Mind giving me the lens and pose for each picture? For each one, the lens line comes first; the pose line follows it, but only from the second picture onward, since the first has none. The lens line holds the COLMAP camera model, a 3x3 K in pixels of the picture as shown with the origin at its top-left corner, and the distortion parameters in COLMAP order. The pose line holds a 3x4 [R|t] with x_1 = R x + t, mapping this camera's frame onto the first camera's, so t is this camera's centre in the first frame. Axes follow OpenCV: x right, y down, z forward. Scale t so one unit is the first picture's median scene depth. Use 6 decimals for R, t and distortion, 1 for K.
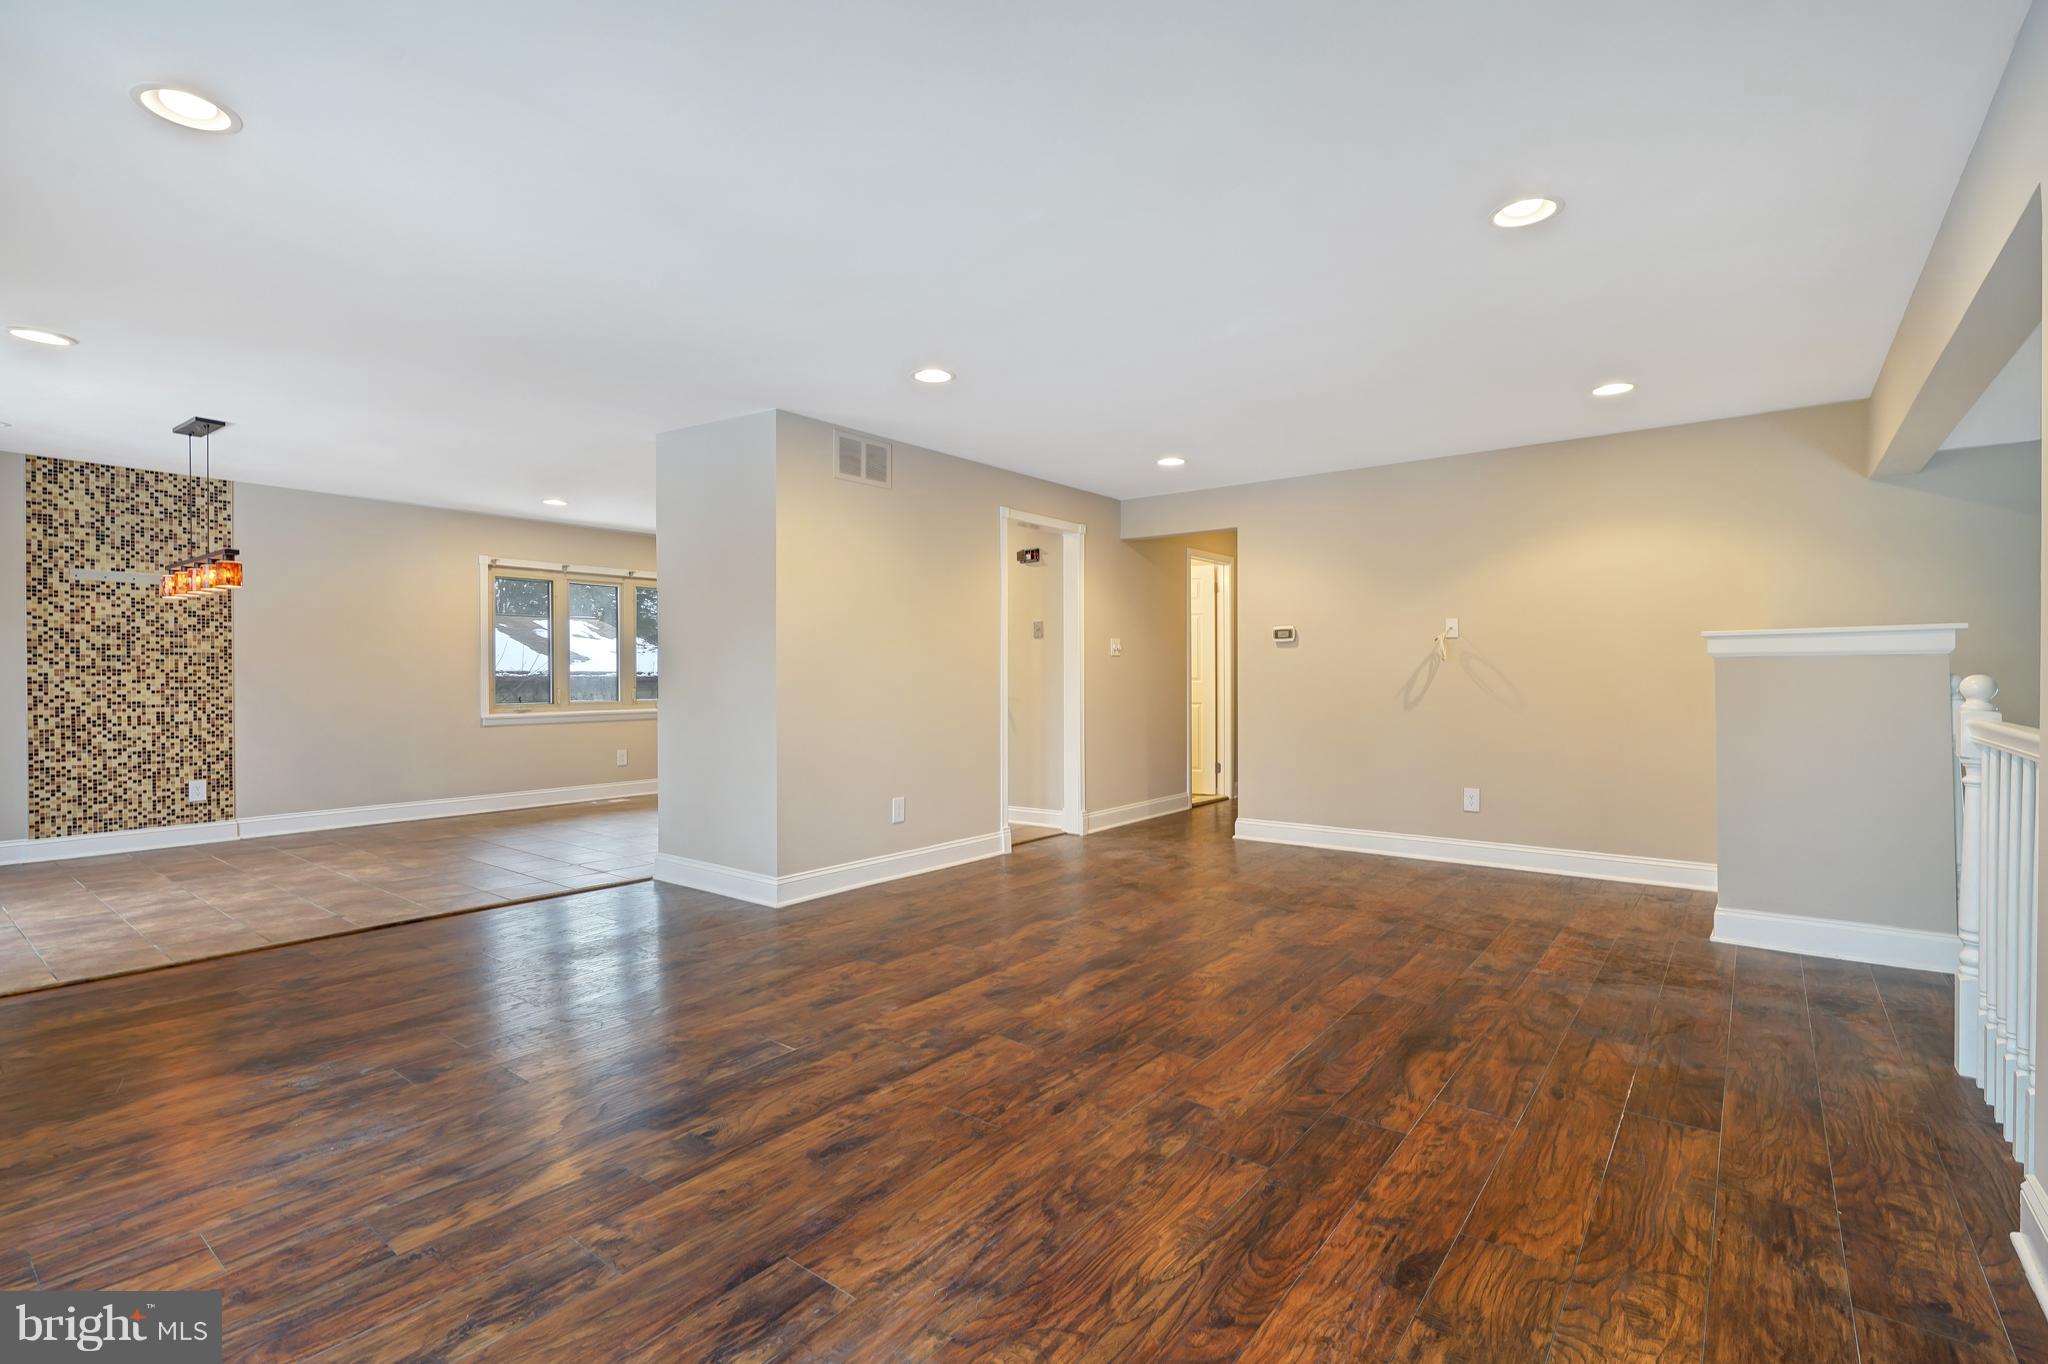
lens RADIAL K [[939.6, 0, 1025.0], [0, 939.6, 680.4], [0, 0, 1]] dist [-0.005872, 0.002842]
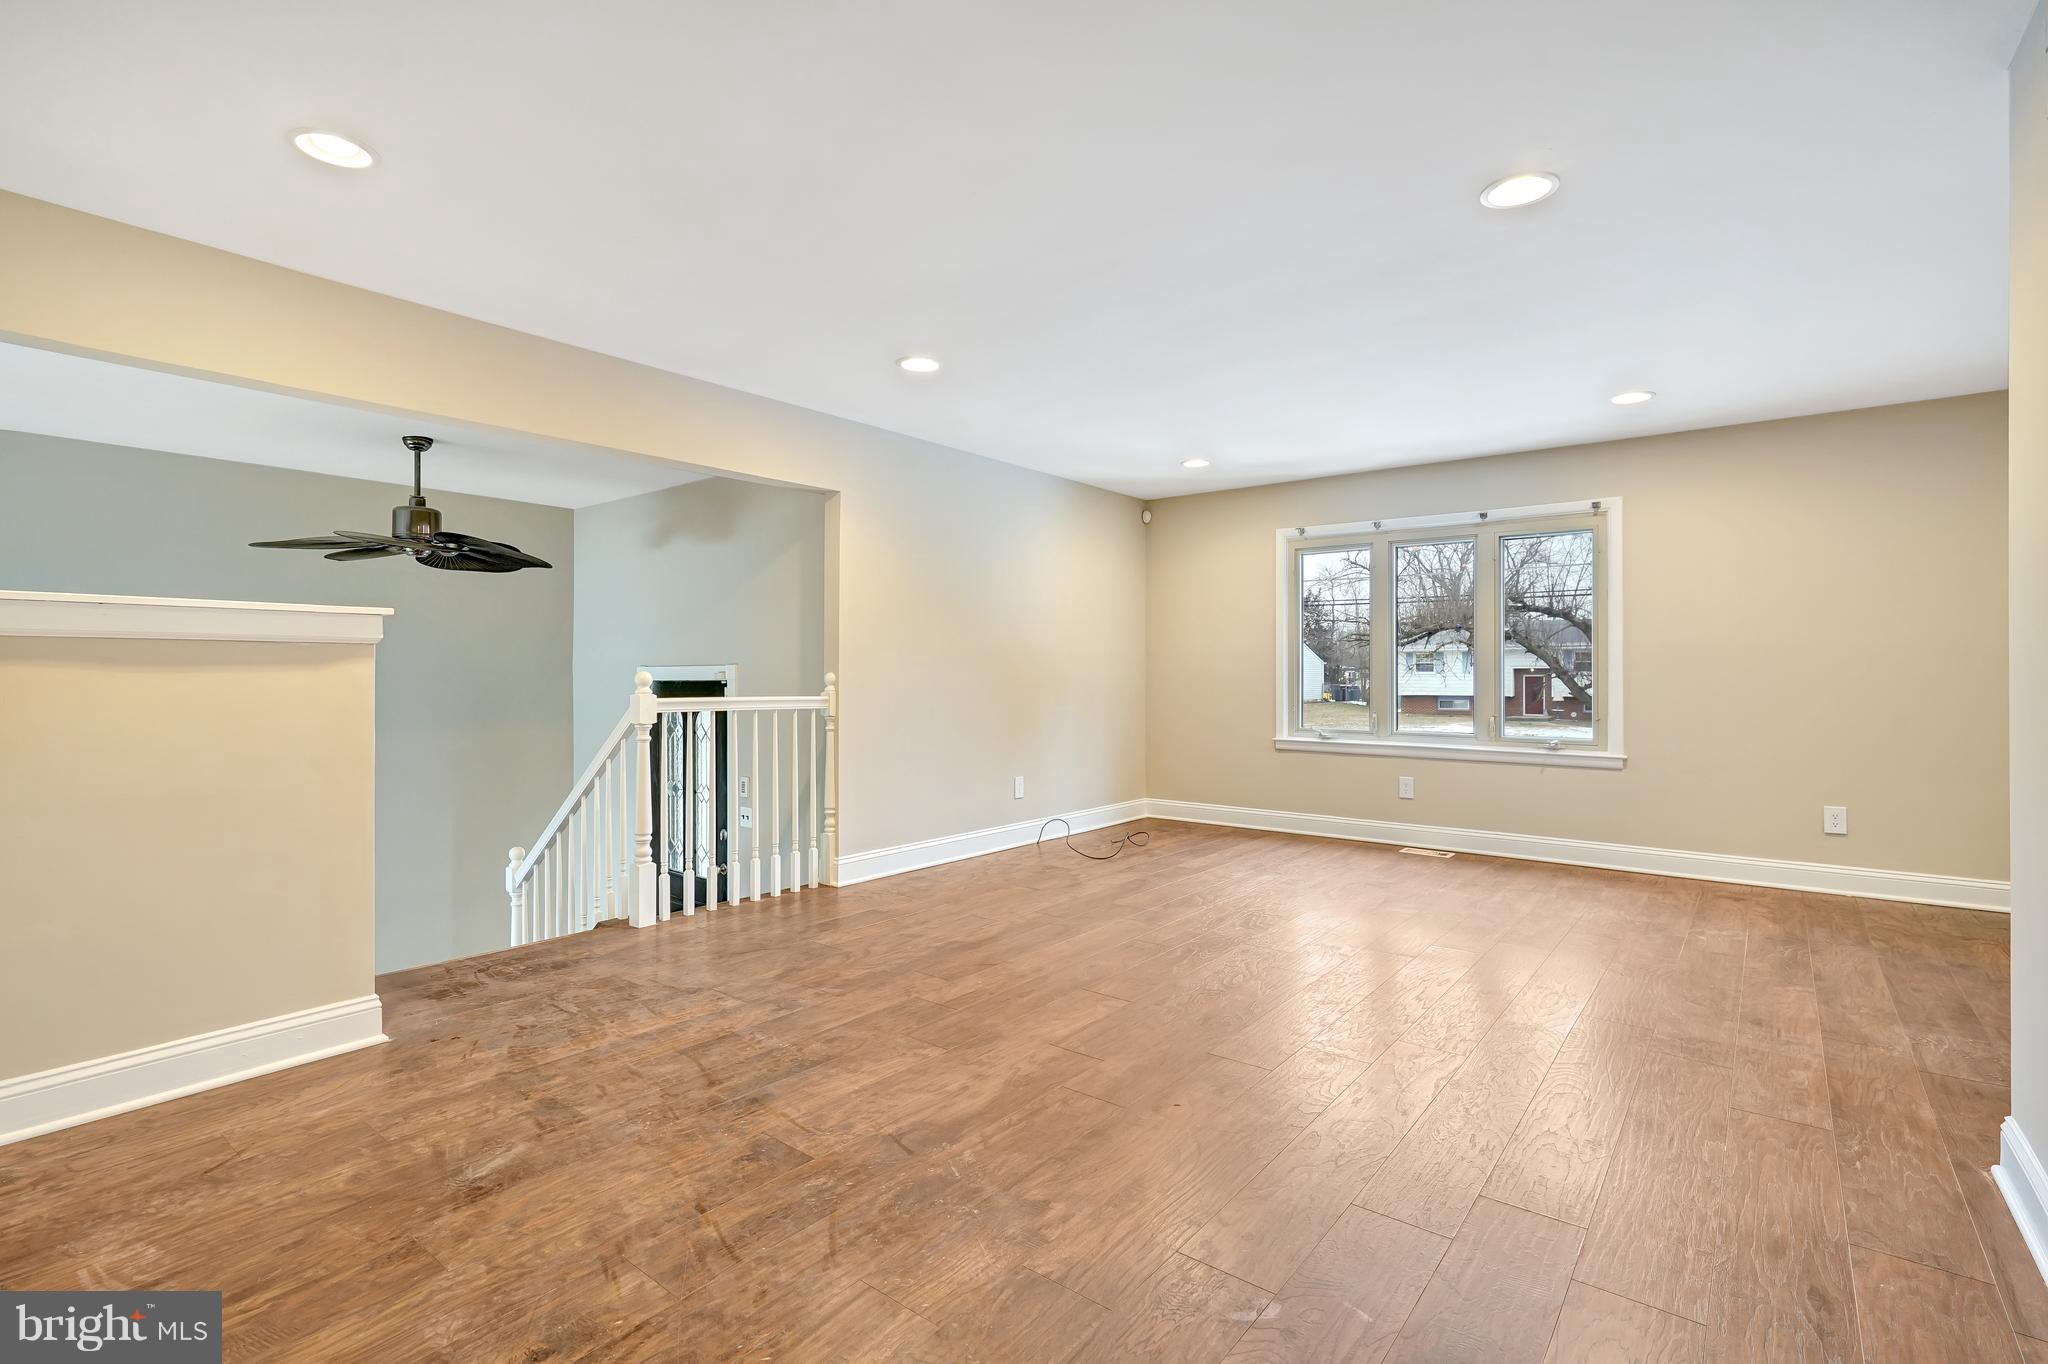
lens RADIAL K [[939.6, 0, 1024.4], [0, 939.6, 685.4], [0, 0, 1]] dist [-0.005872, 0.002842]
pose [[-0.999955, -0.004453, 0.008405, 0.276635], [-0.004373, 0.999945, 0.009540, -0.000901], [-0.008447, 0.009502, -0.999919, 1.968809]]
